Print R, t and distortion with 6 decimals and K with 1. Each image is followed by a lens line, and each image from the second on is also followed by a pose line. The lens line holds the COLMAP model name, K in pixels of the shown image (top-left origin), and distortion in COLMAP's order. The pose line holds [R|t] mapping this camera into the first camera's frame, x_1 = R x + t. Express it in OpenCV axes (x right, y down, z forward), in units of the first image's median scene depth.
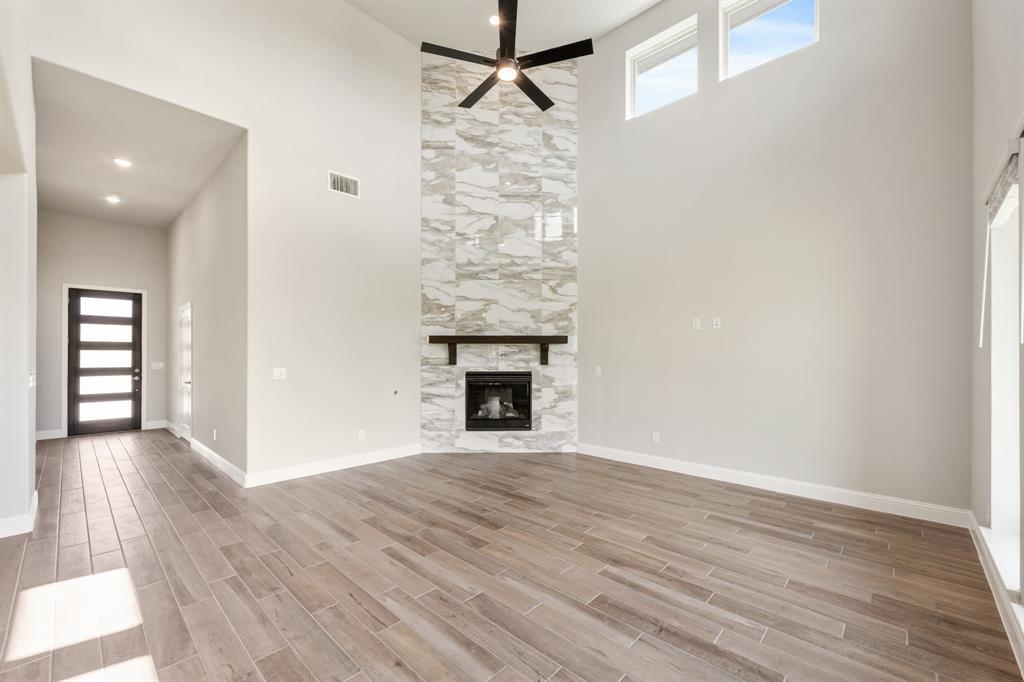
lens RADIAL K [[422.9, 0, 510.2], [0, 422.9, 350.5], [0, 0, 1]] dist [0.000768, -0.000905]
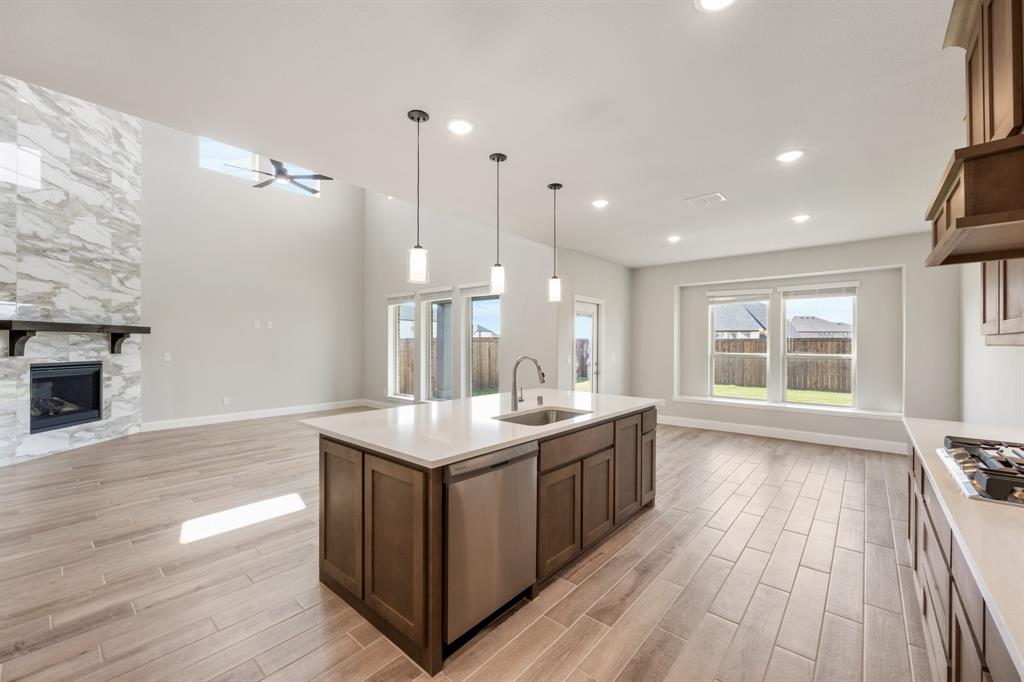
lens RADIAL K [[422.9, 0, 511.2], [0, 422.9, 343.1], [0, 0, 1]] dist [0.000768, -0.000905]
pose [[-0.041240, 0.001832, 0.999148, -0.988711], [-0.008660, 0.999960, -0.002191, 0.001912], [-0.999112, -0.008743, -0.041222, 0.076128]]
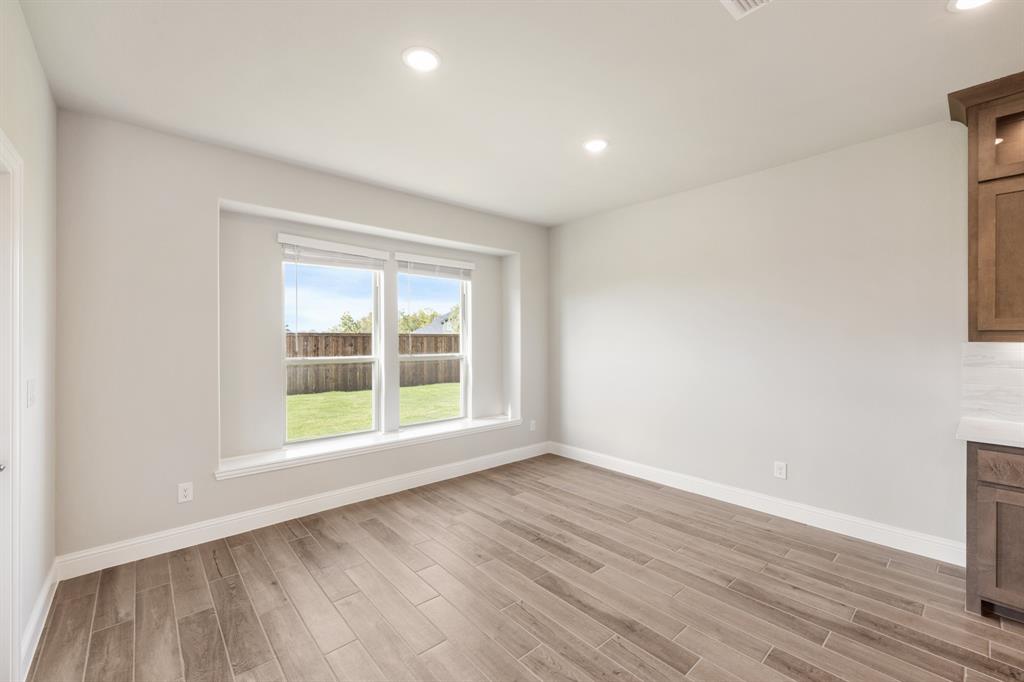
lens RADIAL K [[422.9, 0, 516.0], [0, 422.9, 340.3], [0, 0, 1]] dist [0.000768, -0.000905]
pose [[-0.996508, 0.000301, 0.083502, -0.178743], [-0.000117, 0.999987, -0.005004, -0.001578], [-0.083503, -0.004997, -0.996495, 0.020789]]
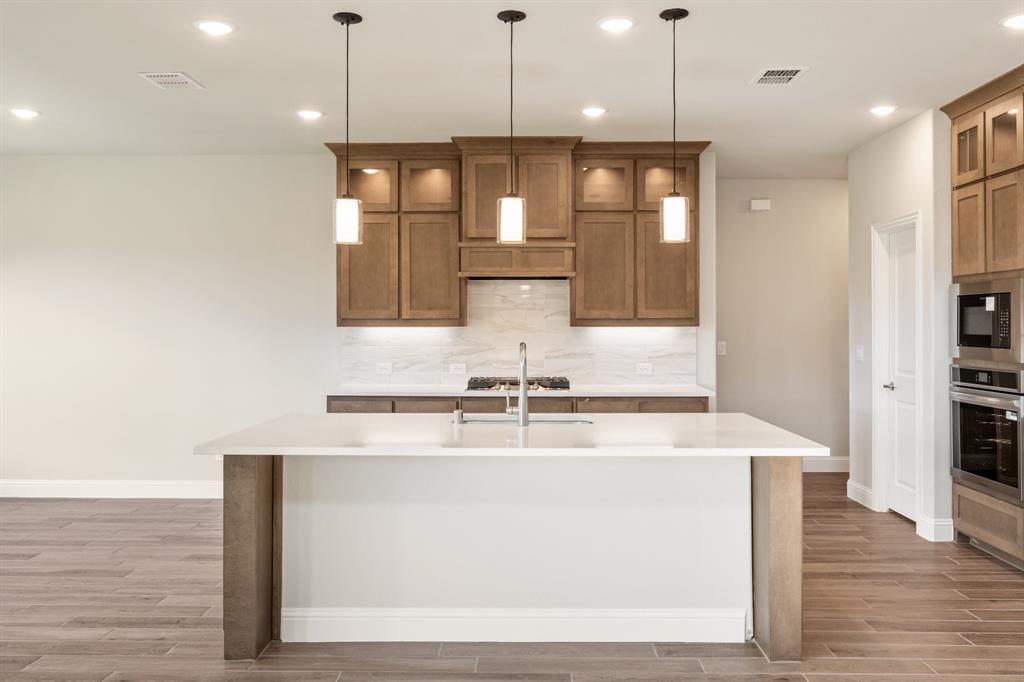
lens RADIAL K [[808.3, 0, 517.3], [0, 808.3, 321.7], [0, 0, 1]] dist [-0.008538, -0.002947]
pose [[-0.737657, -0.001197, -0.675175, -0.032005], [0.006498, 0.999940, -0.008871, 0.002012], [0.675145, -0.010931, -0.737604, 0.532255]]
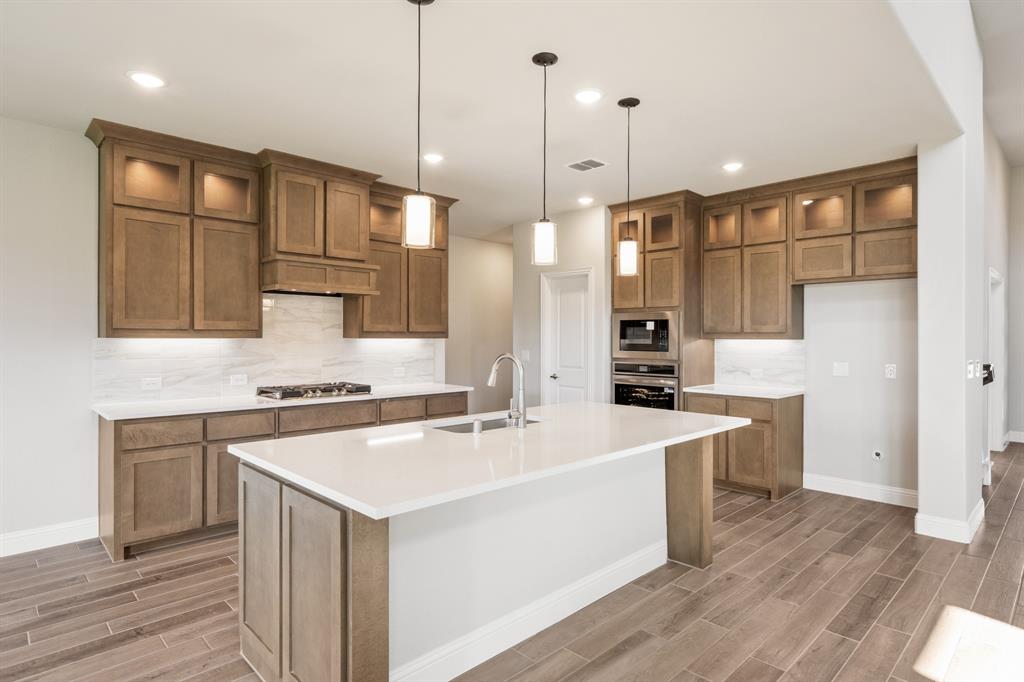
lens RADIAL K [[544.4, 0, 518.0], [0, 544.4, 338.3], [0, 0, 1]] dist [0.001176, 0.002758]
pose [[-0.039644, 0.002359, -0.999211, 0.017115], [0.003606, 0.999991, 0.002218, -0.001446], [0.999207, -0.003515, -0.039652, 0.066254]]
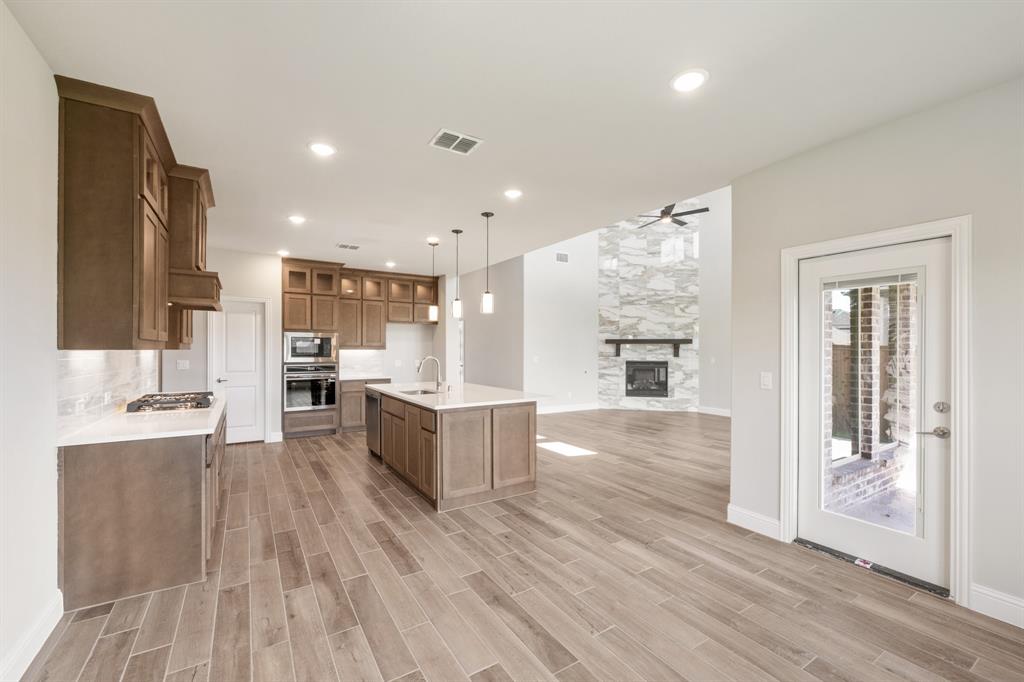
lens RADIAL K [[422.9, 0, 507.5], [0, 422.9, 348.1], [0, 0, 1]] dist [0.000768, -0.000905]
pose [[0.966819, 0.001527, -0.255457, -0.130410], [-0.000404, 0.999990, 0.004451, -0.006622], [0.255462, -0.004200, 0.966810, -0.725479]]
